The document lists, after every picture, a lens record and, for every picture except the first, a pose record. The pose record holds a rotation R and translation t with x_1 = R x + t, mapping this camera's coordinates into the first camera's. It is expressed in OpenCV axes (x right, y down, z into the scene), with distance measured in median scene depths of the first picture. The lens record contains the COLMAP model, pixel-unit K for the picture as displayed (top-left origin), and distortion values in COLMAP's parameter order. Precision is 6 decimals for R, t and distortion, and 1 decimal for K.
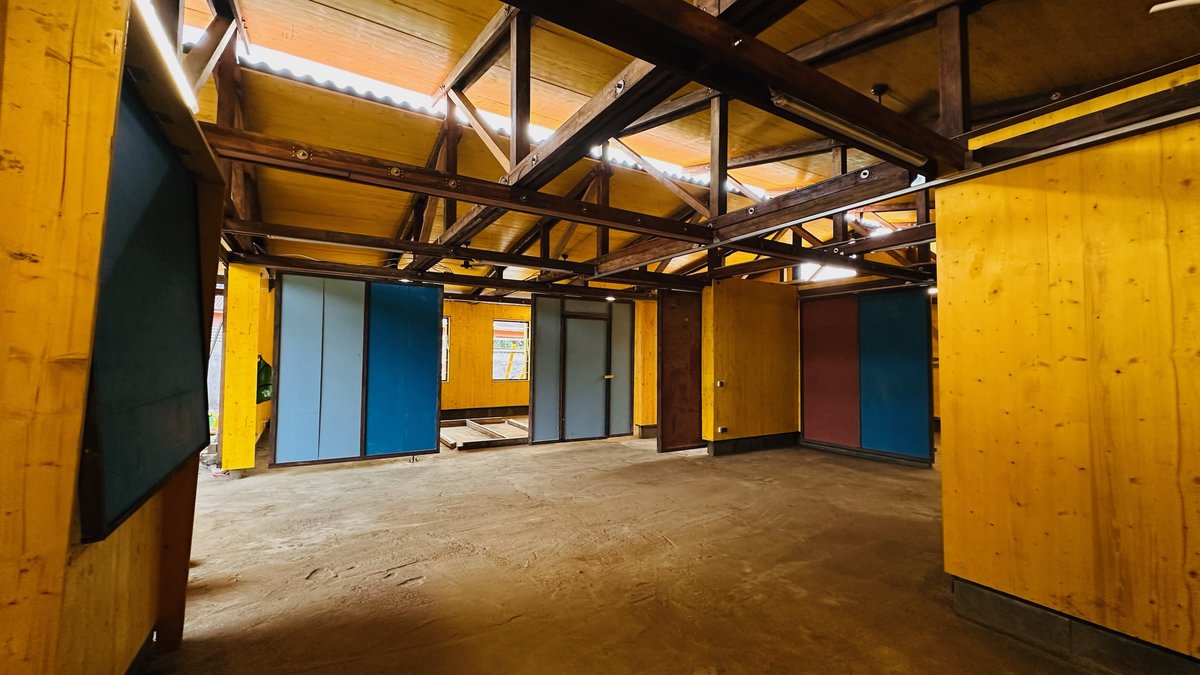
lens RADIAL K [[477.7, 0, 599.7], [0, 477.7, 336.9], [0, 0, 1]] dist [-0.001186, -0.000070]
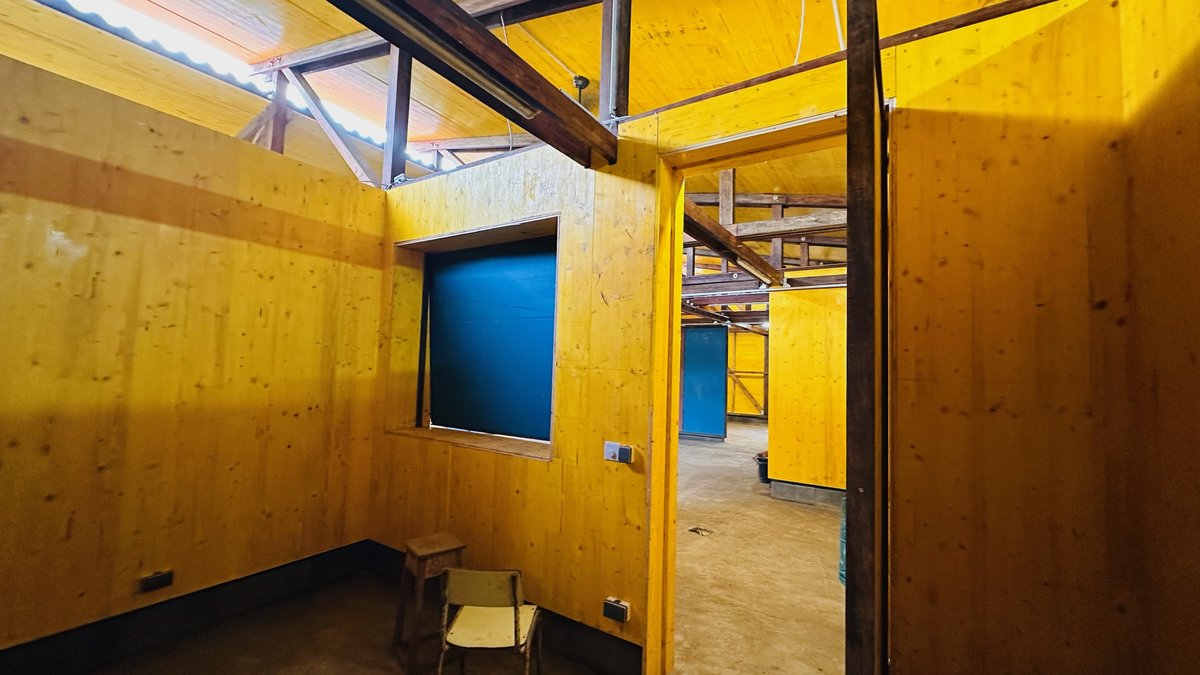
lens RADIAL K [[477.7, 0, 602.0], [0, 477.7, 337.1], [0, 0, 1]] dist [-0.001186, -0.000070]
pose [[0.898136, 0.045870, 0.437319, -0.919106], [-0.041523, 0.998947, -0.019500, -0.049768], [-0.437753, -0.000645, 0.899095, -0.587094]]
